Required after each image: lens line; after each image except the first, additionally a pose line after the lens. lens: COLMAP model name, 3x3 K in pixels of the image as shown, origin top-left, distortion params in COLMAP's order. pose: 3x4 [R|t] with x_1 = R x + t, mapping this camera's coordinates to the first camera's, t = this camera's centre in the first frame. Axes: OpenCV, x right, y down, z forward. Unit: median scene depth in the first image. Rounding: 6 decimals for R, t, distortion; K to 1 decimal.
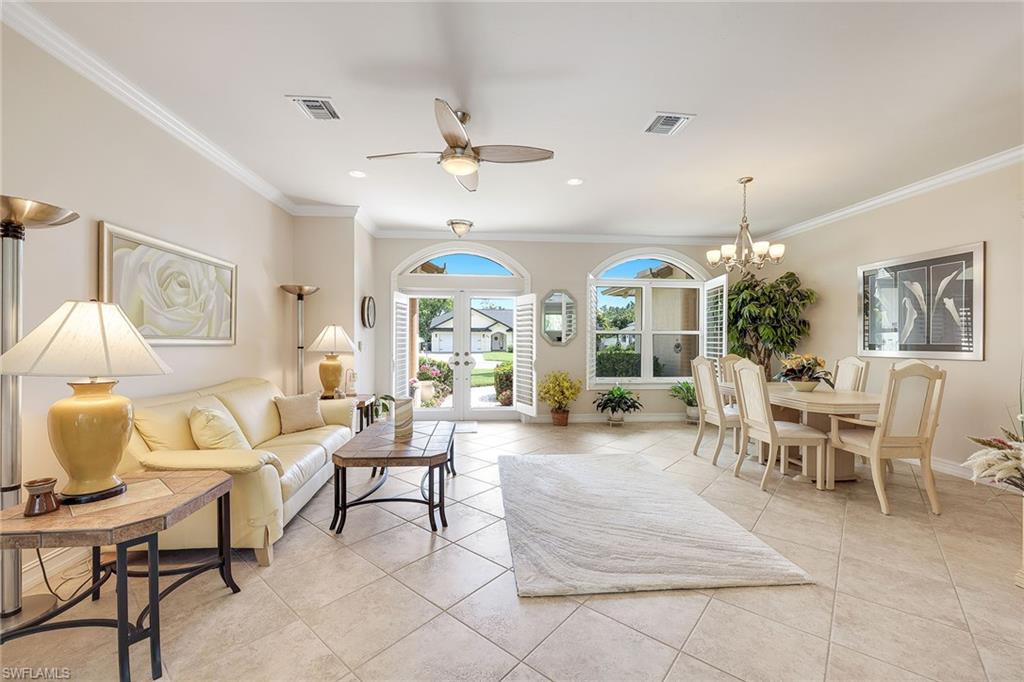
lens RADIAL K [[422.4, 0, 513.1], [0, 422.4, 342.9], [0, 0, 1]] dist [-0.000844, -0.000062]
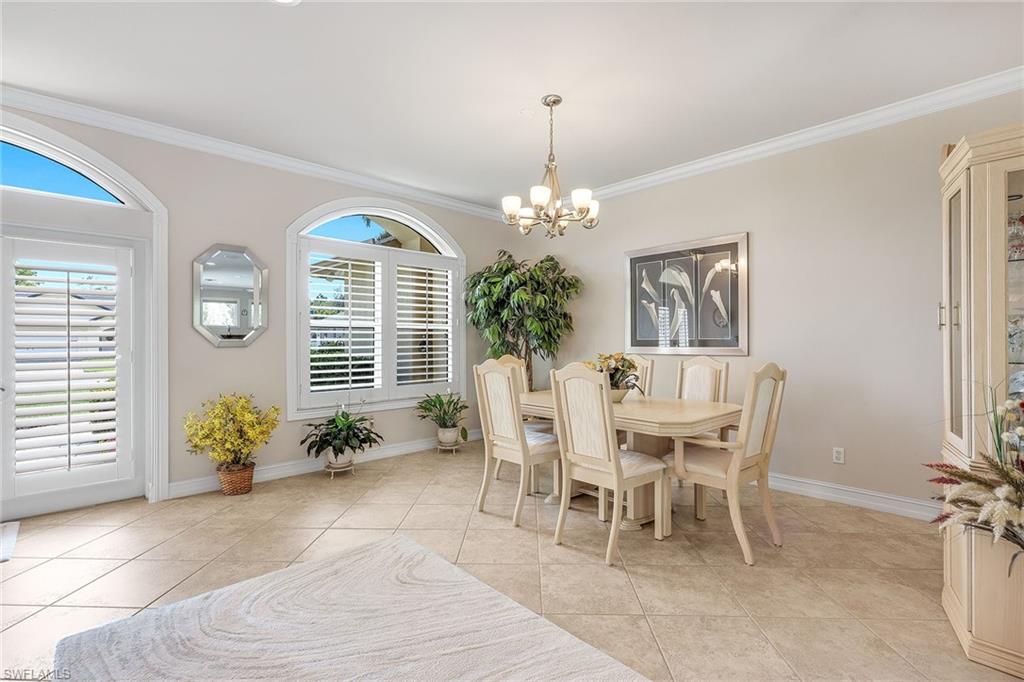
lens RADIAL K [[462.4, 0, 512.0], [0, 462.4, 341.0], [0, 0, 1]] dist [-0.001986, -0.000008]
pose [[0.784341, -0.007383, 0.620287, 0.023704], [0.008788, 0.999961, 0.000790, 0.001998], [-0.620268, 0.004831, 0.784375, 0.341390]]
